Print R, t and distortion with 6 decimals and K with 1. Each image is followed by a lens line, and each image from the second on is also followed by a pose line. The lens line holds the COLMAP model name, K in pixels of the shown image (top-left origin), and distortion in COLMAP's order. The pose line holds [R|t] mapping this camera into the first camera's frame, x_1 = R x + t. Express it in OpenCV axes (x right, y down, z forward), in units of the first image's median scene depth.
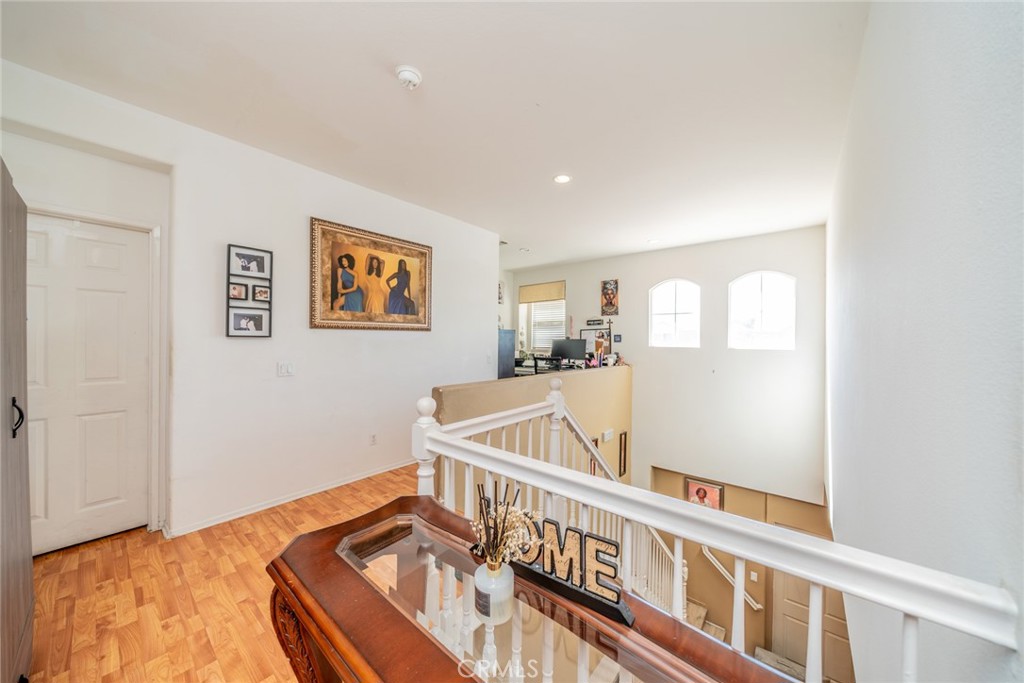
lens RADIAL K [[350.4, 0, 508.3], [0, 350.4, 342.4], [0, 0, 1]] dist [-0.008383, -0.000190]
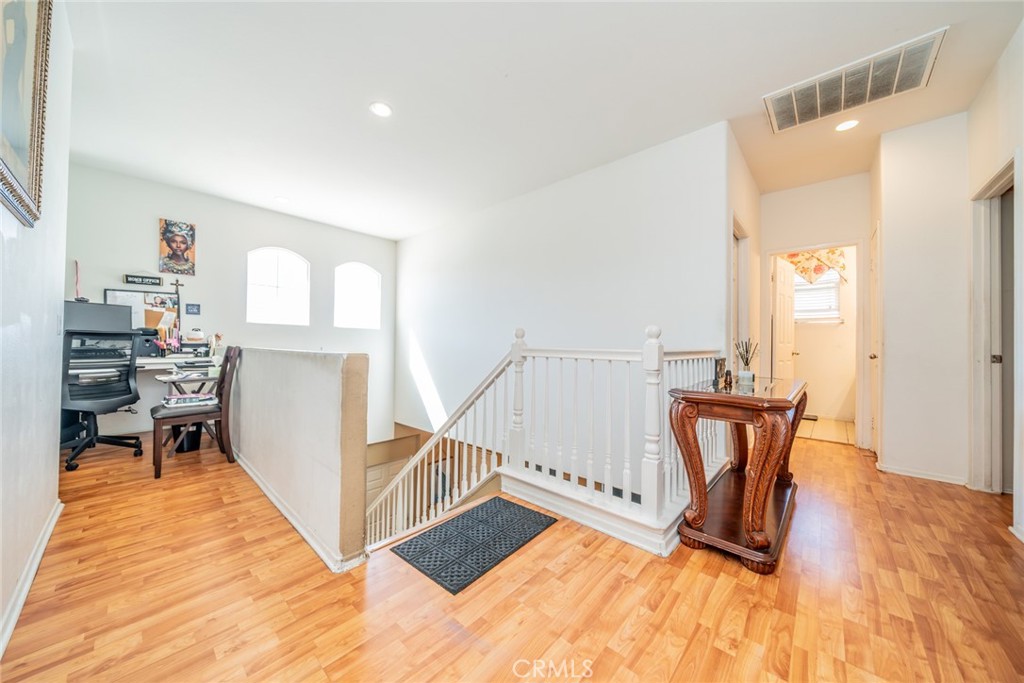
lens RADIAL K [[350.4, 0, 508.3], [0, 350.4, 342.4], [0, 0, 1]] dist [-0.008383, -0.000190]
pose [[0.041494, -0.001203, 0.999138, -0.352989], [-0.010067, 0.999948, 0.001622, 0.047194], [-0.999088, -0.010126, 0.041480, 0.334837]]
